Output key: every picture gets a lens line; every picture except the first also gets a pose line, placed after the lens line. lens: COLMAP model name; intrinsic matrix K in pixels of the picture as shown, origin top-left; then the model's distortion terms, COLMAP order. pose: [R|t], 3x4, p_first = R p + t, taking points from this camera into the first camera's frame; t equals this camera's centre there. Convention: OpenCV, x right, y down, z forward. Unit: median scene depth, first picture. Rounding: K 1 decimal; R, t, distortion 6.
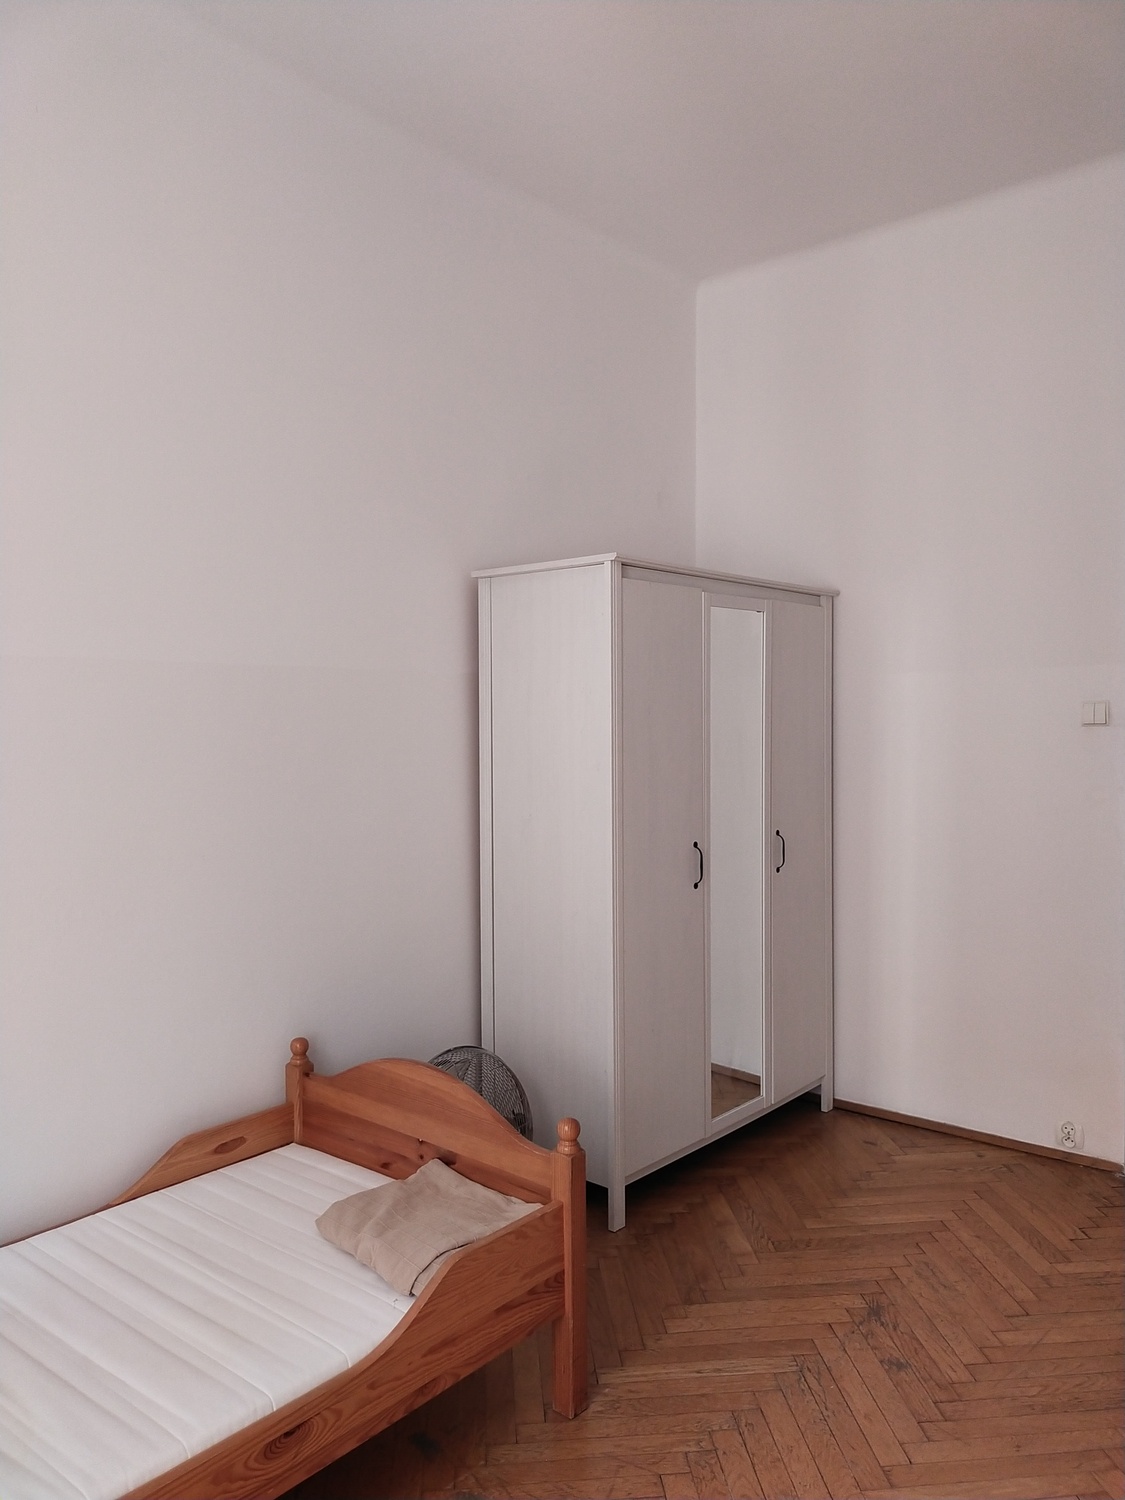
lens RADIAL K [[1117.7, 0, 561.5], [0, 1117.7, 753.7], [0, 0, 1]] dist [0.038225, -0.048499]
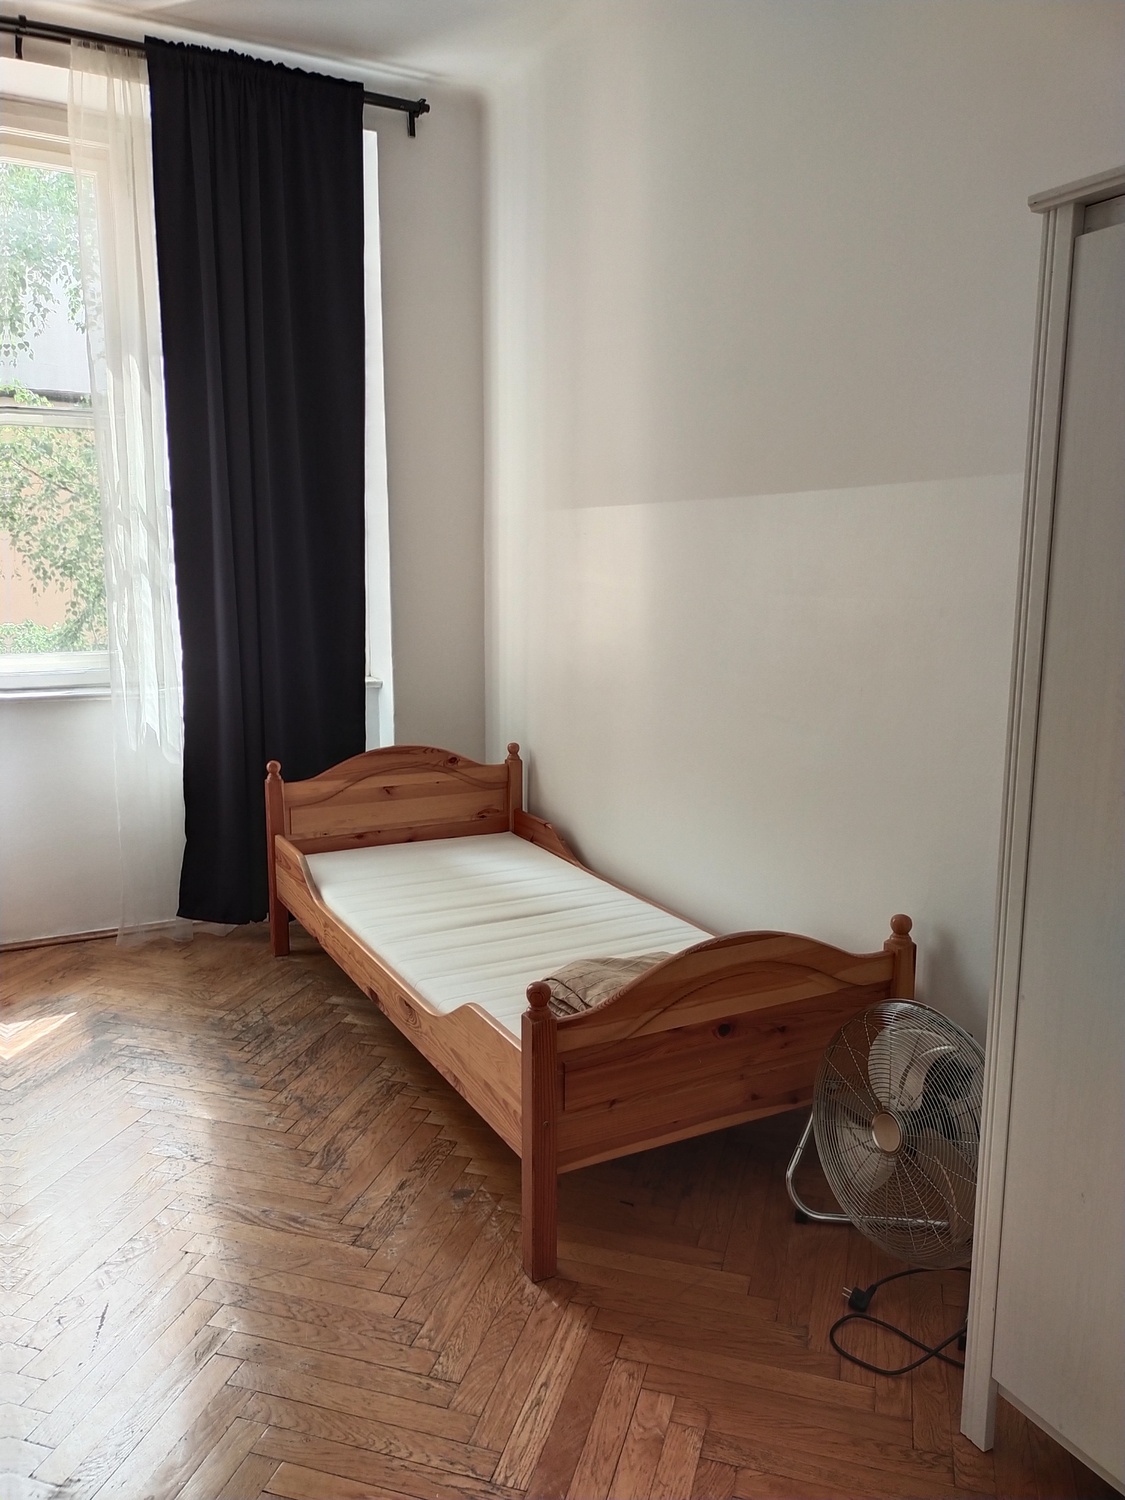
lens RADIAL K [[1117.7, 0, 561.5], [0, 1117.7, 753.7], [0, 0, 1]] dist [0.038225, -0.048499]
pose [[-0.368884, 0.164244, -0.914849, 0.780810], [-0.028394, 0.981813, 0.187715, -0.032769], [0.929042, 0.095221, -0.357511, 1.275477]]
